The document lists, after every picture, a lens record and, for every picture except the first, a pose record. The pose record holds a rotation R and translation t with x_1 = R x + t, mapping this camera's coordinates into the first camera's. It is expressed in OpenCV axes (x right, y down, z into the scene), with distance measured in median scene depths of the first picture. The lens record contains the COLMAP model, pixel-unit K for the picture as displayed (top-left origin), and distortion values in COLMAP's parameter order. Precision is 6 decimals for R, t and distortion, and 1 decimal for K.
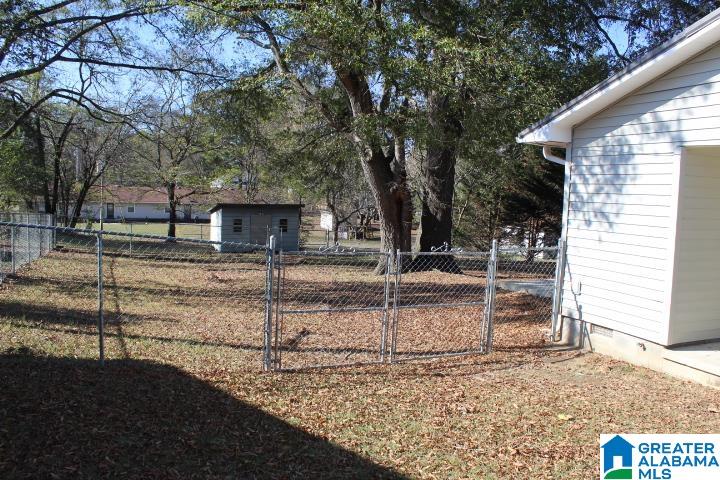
lens RADIAL K [[600.7, 0, 361.1], [0, 600.7, 244.7], [0, 0, 1]] dist [-0.158113, 0.151965]
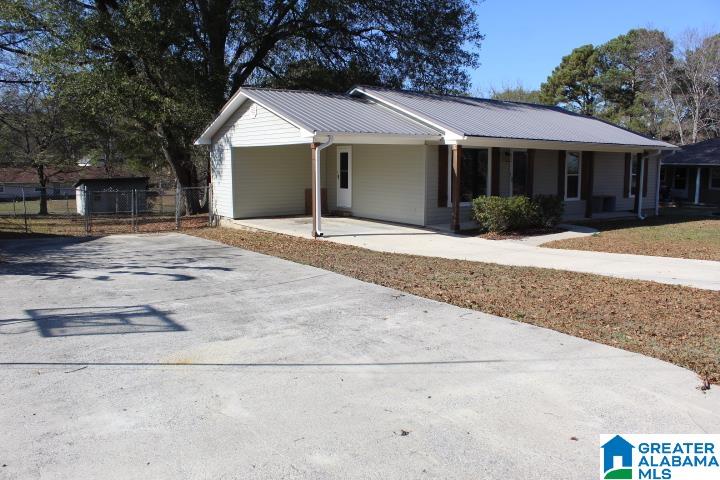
lens RADIAL K [[600.7, 0, 361.1], [0, 600.7, 244.7], [0, 0, 1]] dist [-0.158113, 0.151965]
pose [[0.980082, -0.063472, 0.188180, 0.102050], [0.053411, 0.996883, 0.058065, 0.029135], [-0.191279, -0.046858, 0.980417, -0.339041]]
